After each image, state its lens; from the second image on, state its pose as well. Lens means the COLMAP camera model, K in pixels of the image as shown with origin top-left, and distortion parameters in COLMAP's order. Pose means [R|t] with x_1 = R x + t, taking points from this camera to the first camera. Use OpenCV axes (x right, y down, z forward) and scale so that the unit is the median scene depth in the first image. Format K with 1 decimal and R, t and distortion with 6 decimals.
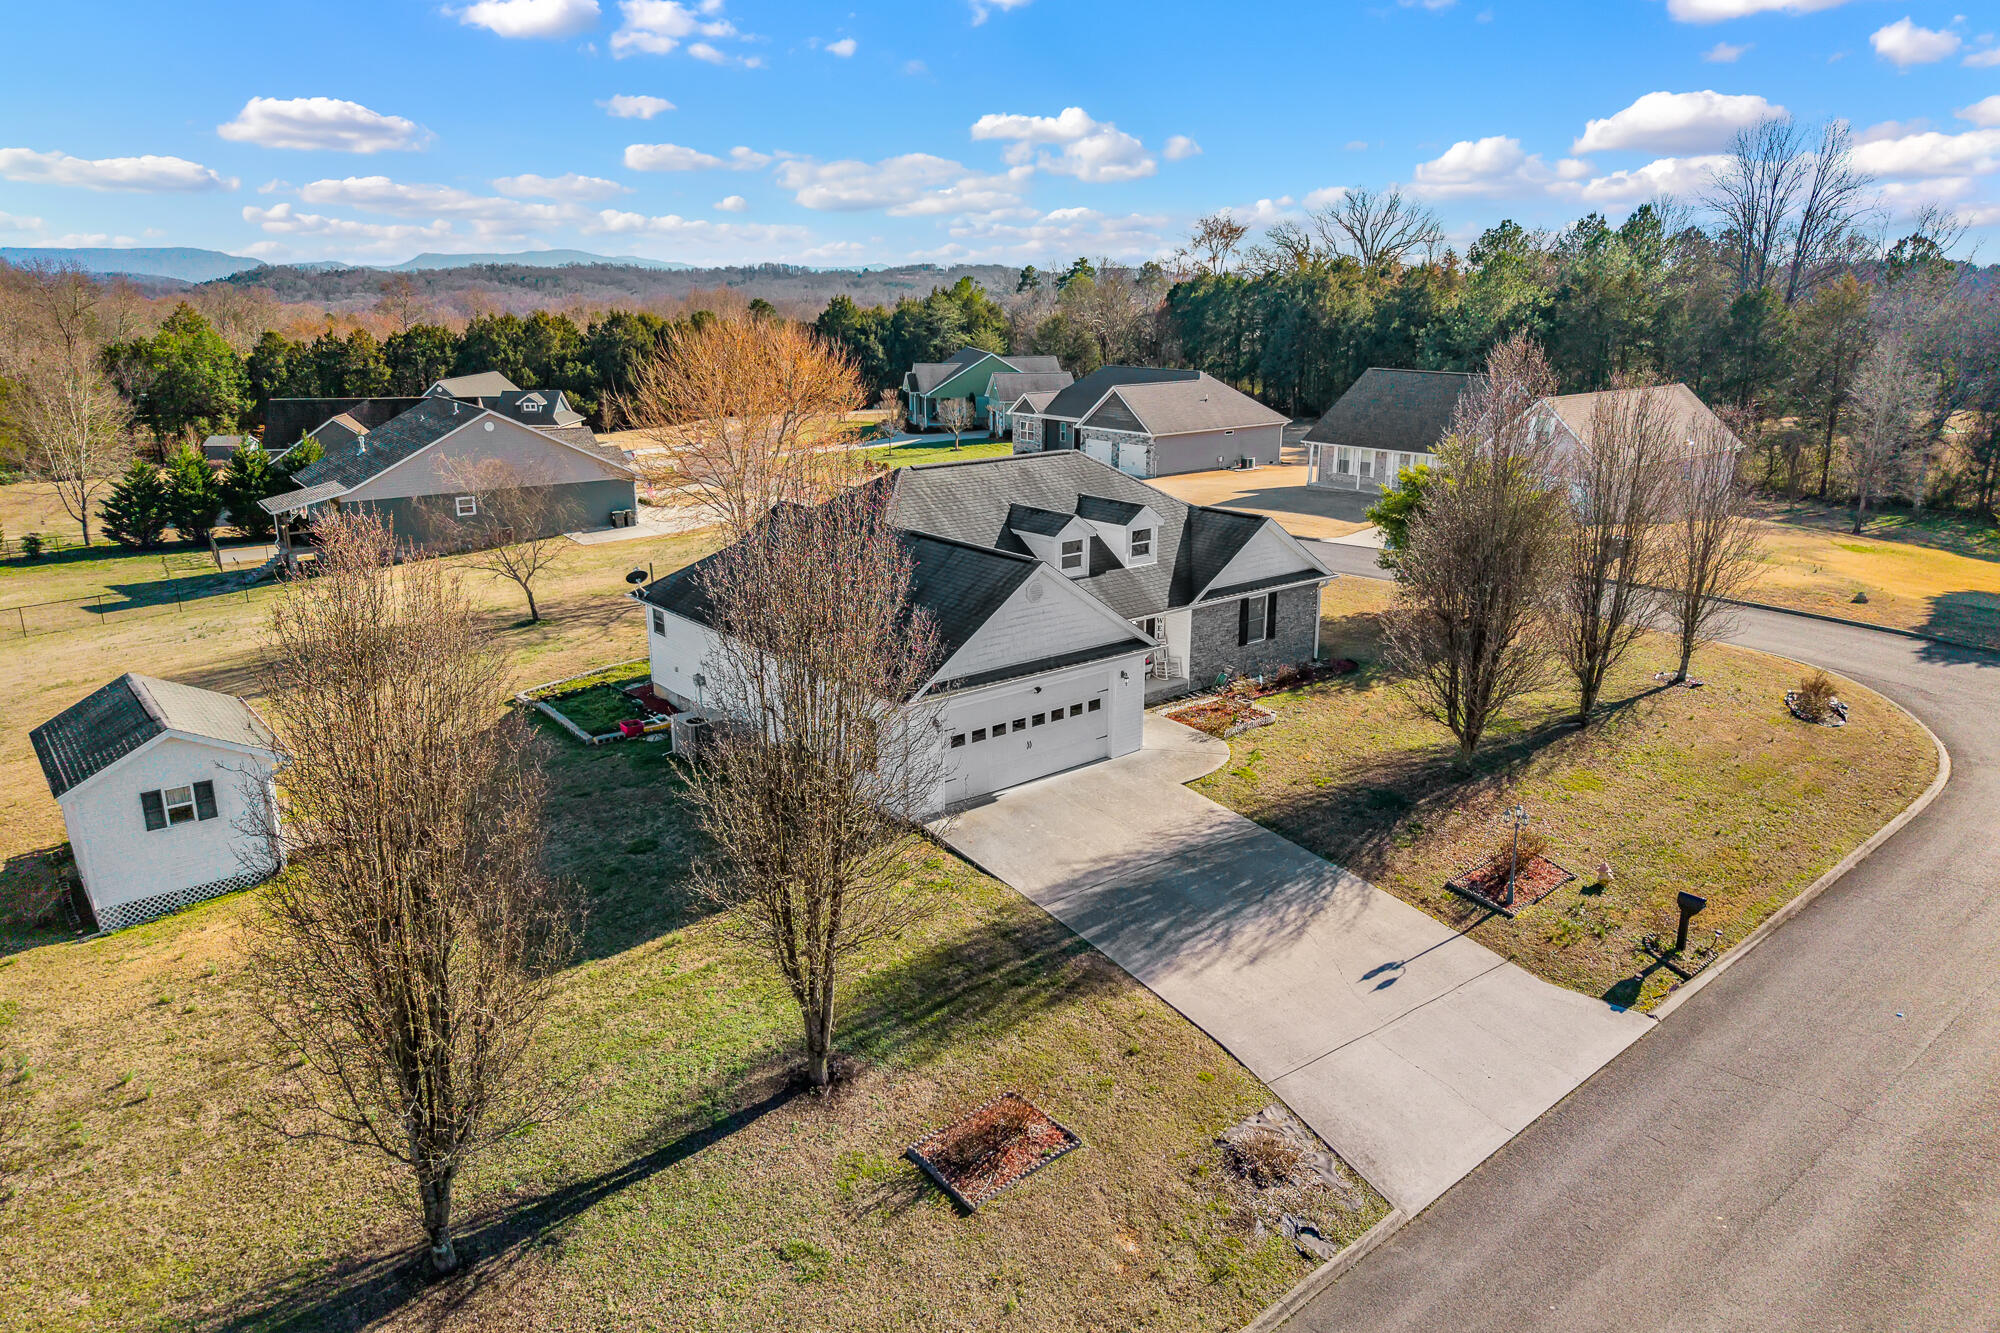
lens RADIAL K [[1339.4, 0, 1010.2], [0, 1339.4, 688.3], [0, 0, 1]] dist [0.023854, -0.059434]
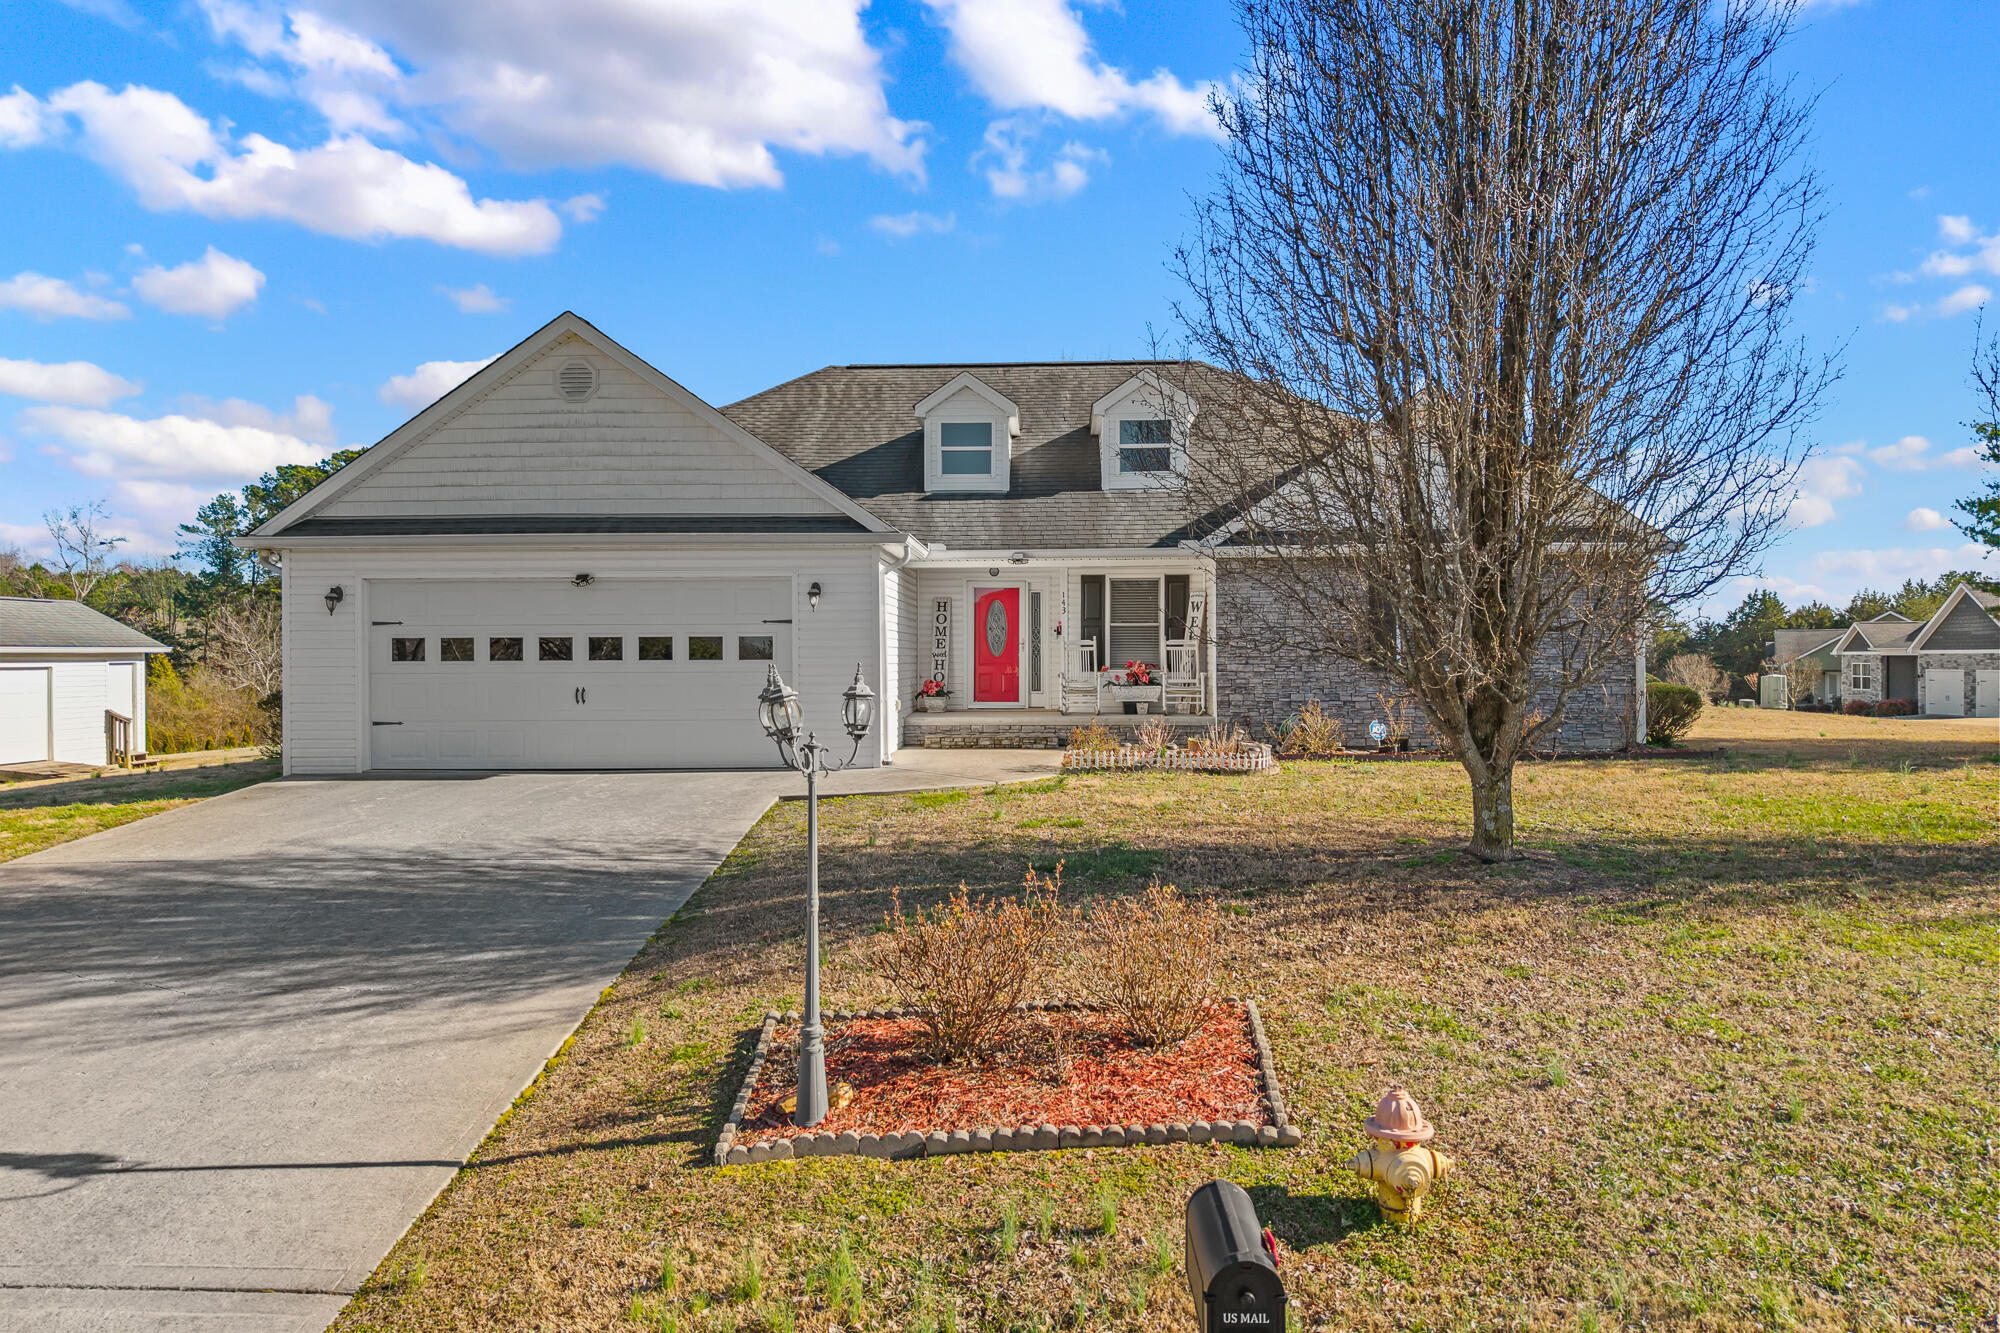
lens RADIAL K [[1346.9, 0, 1000.0], [0, 1346.9, 666.5], [0, 0, 1]] dist [0.019274, -0.042911]
pose [[0.741236, -0.002656, -0.671240, 0.398919], [-0.190884, 0.957872, -0.214579, 0.092997], [0.643532, 0.287182, 0.709502, 0.614889]]
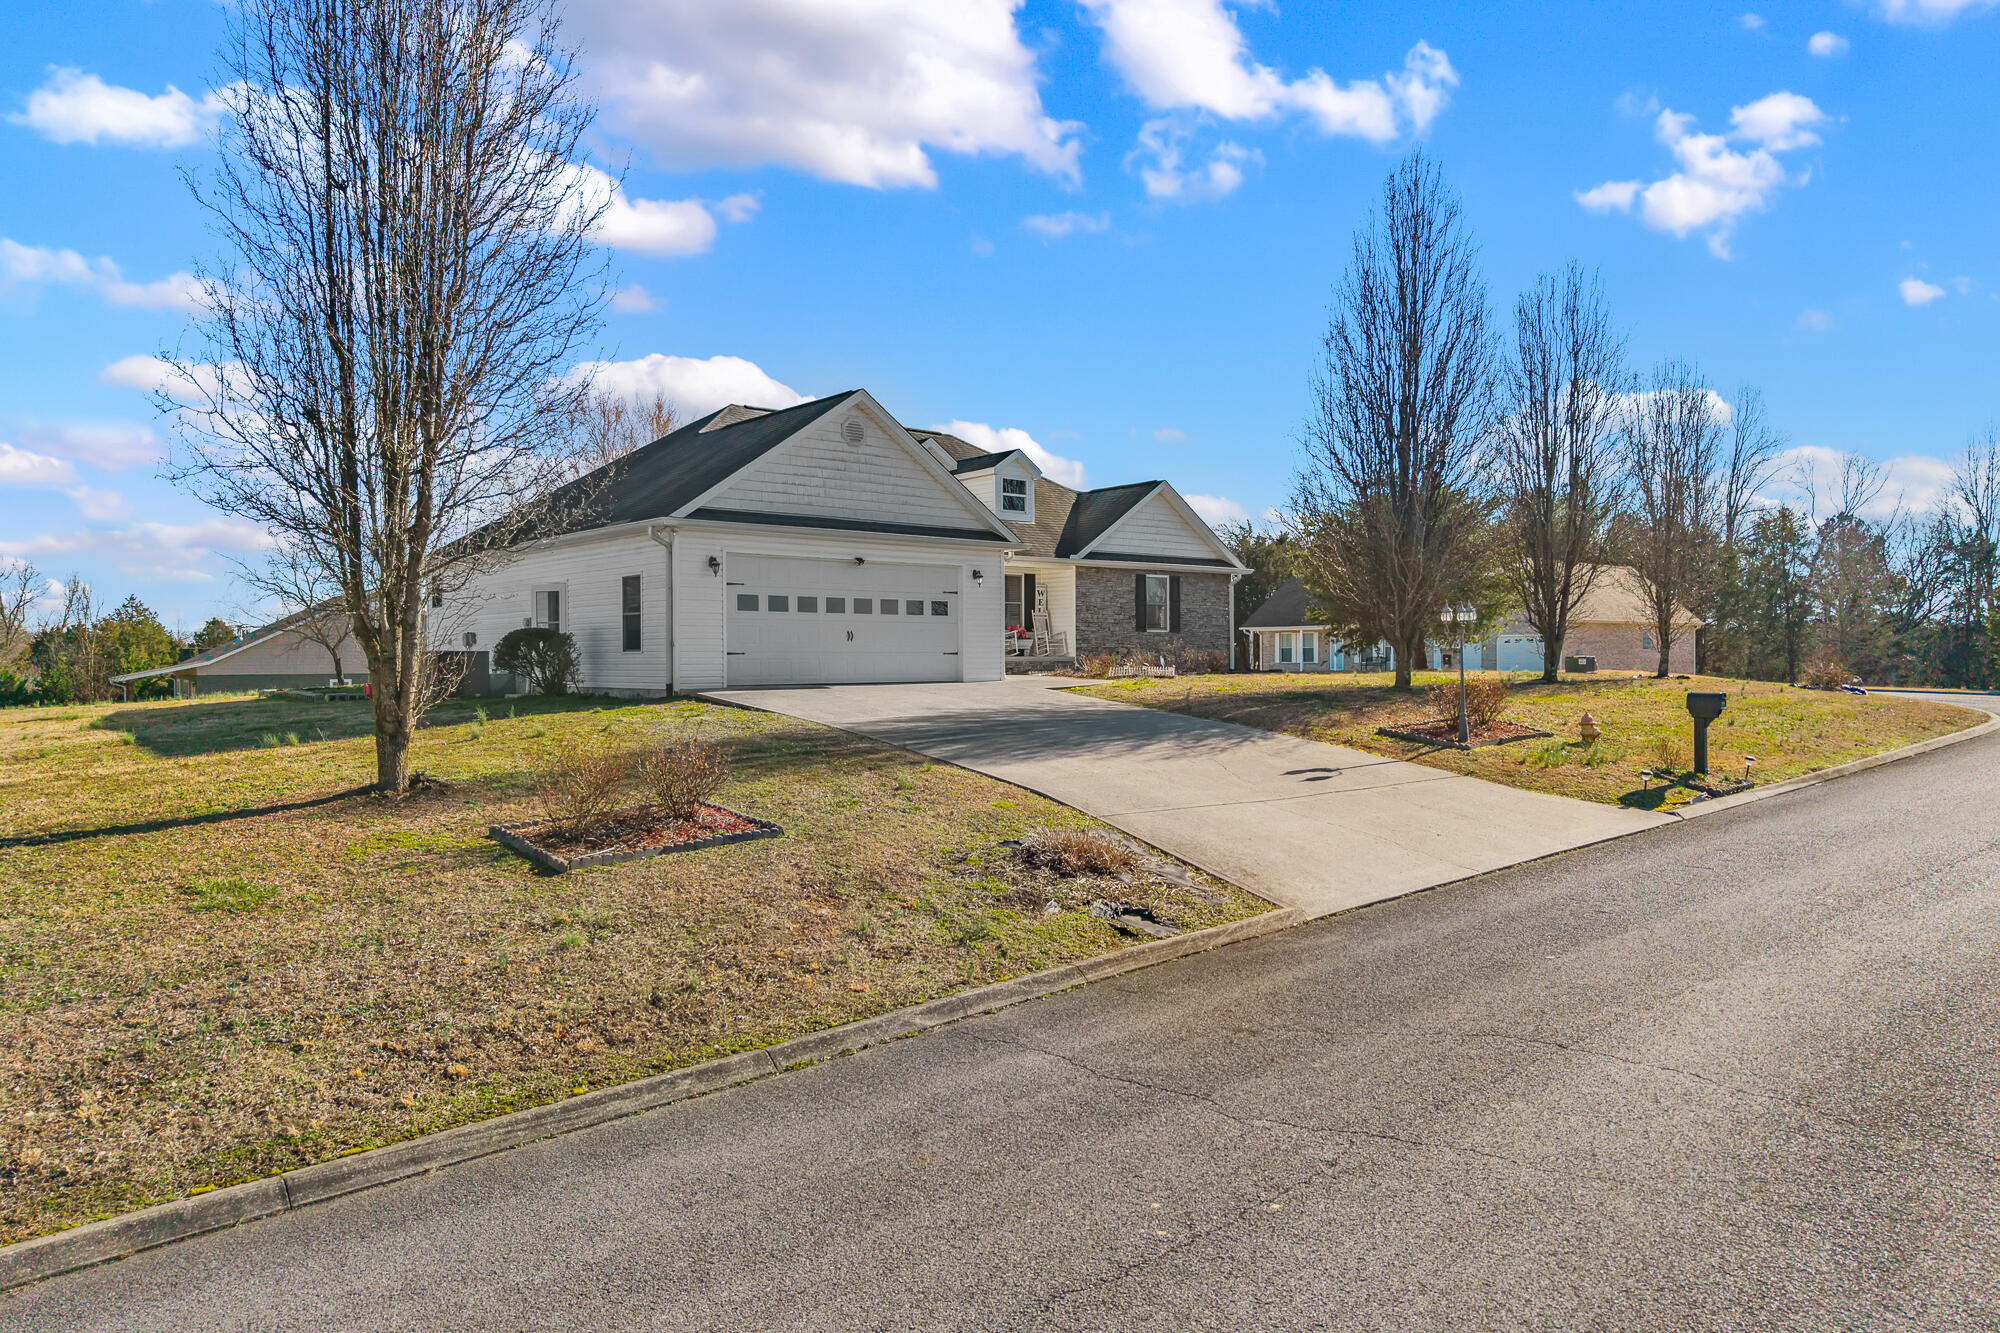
lens RADIAL K [[1339.4, 0, 1010.2], [0, 1339.4, 688.3], [0, 0, 1]] dist [0.023854, -0.059434]
pose [[0.999878, -0.003954, 0.015115, 0.080909], [0.007903, 0.962536, -0.271038, 0.239603], [-0.013477, 0.271124, 0.962450, 0.206770]]
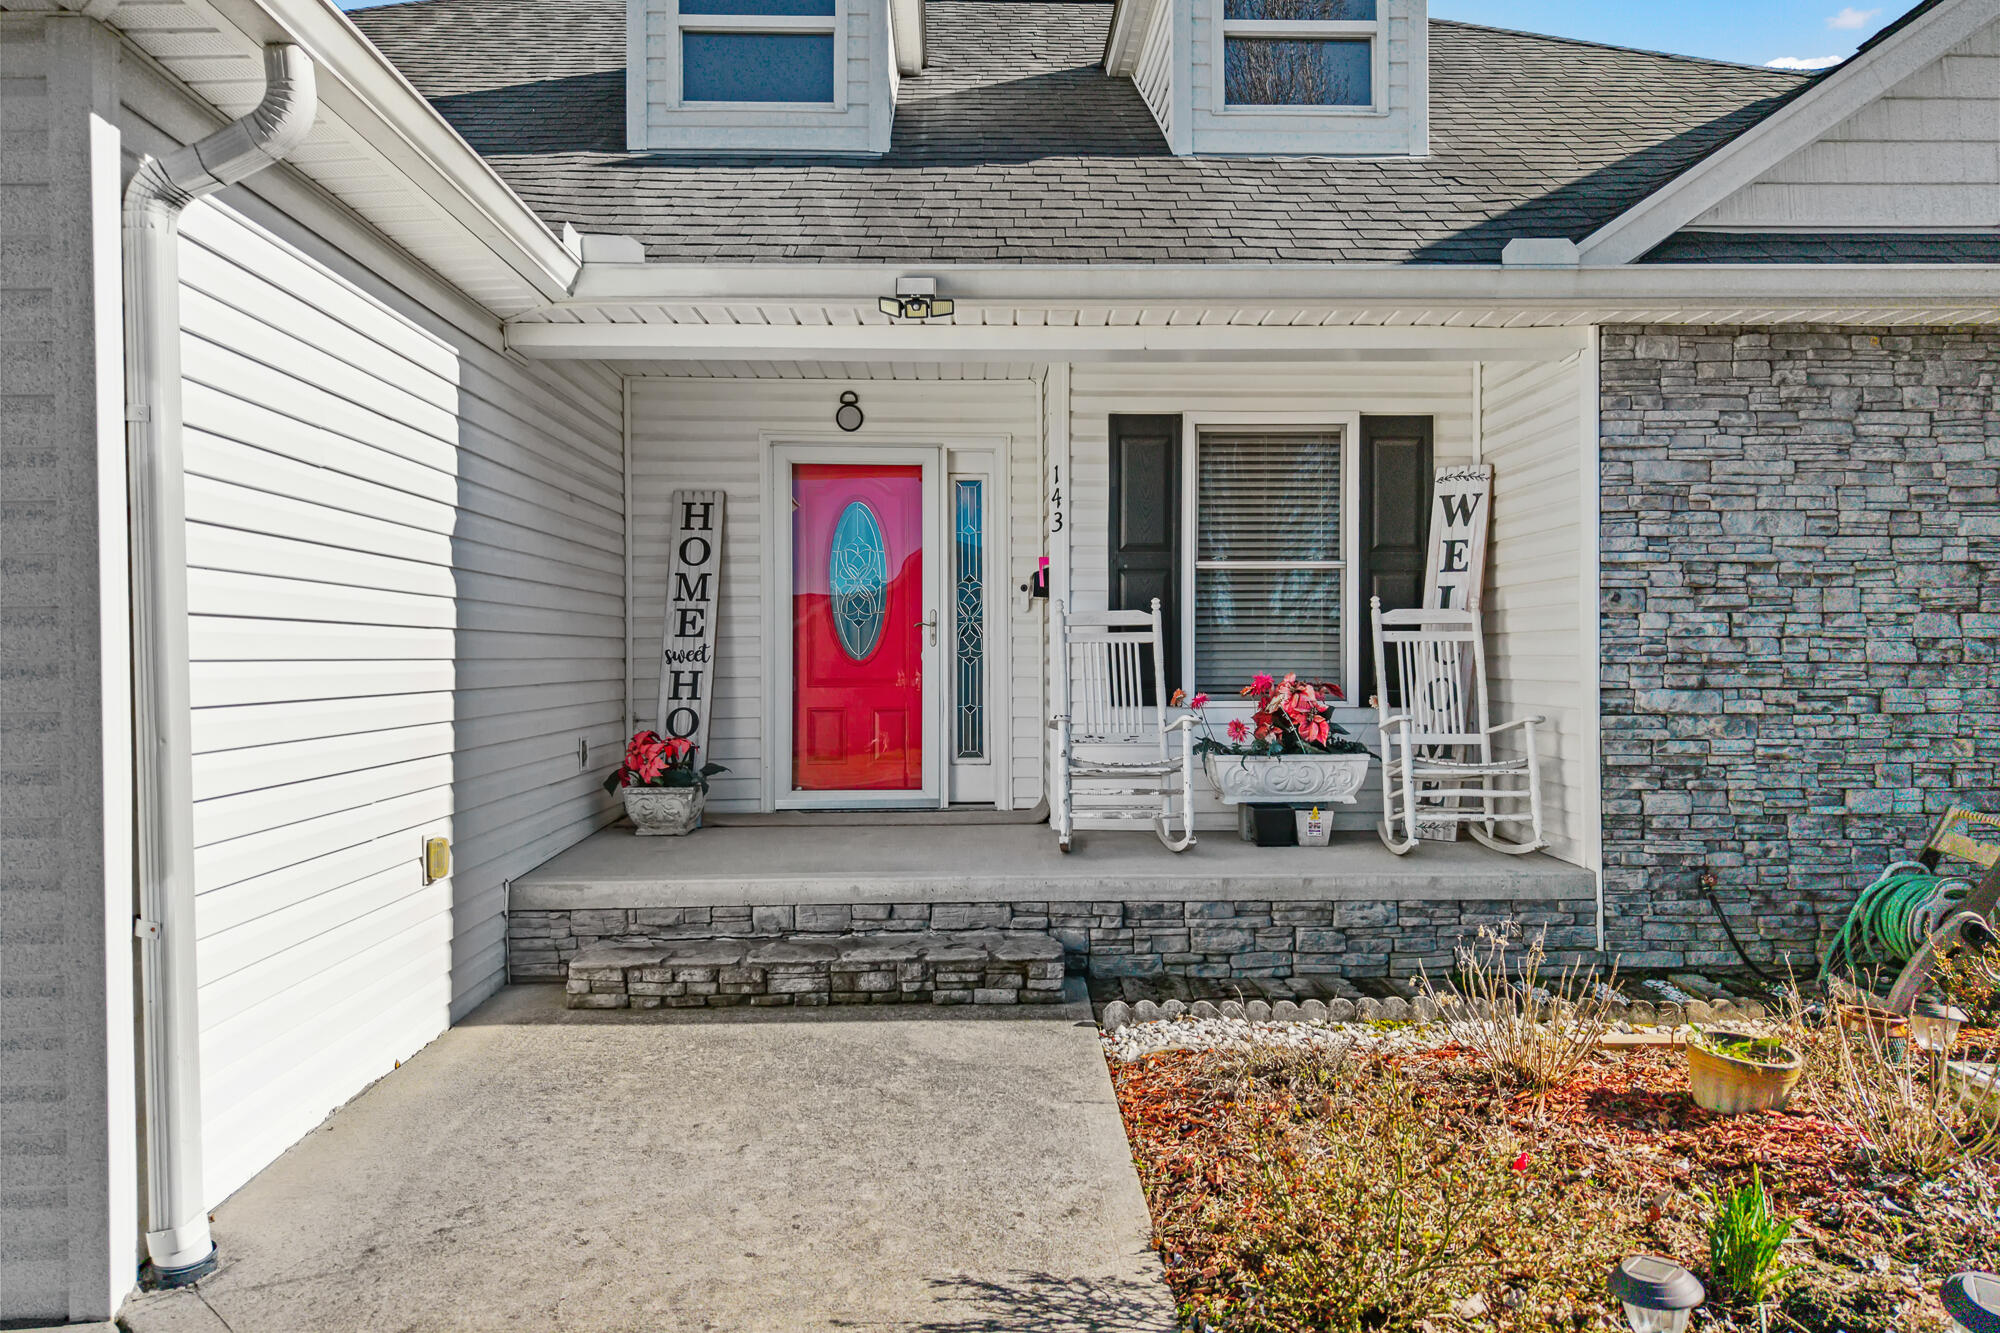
lens RADIAL K [[1339.4, 0, 1010.2], [0, 1339.4, 688.3], [0, 0, 1]] dist [0.023854, -0.059434]
pose [[0.792457, 0.008177, -0.609874, 0.171216], [-0.172180, 0.962241, -0.210824, 0.014664], [0.585121, 0.272077, 0.763942, 0.861501]]
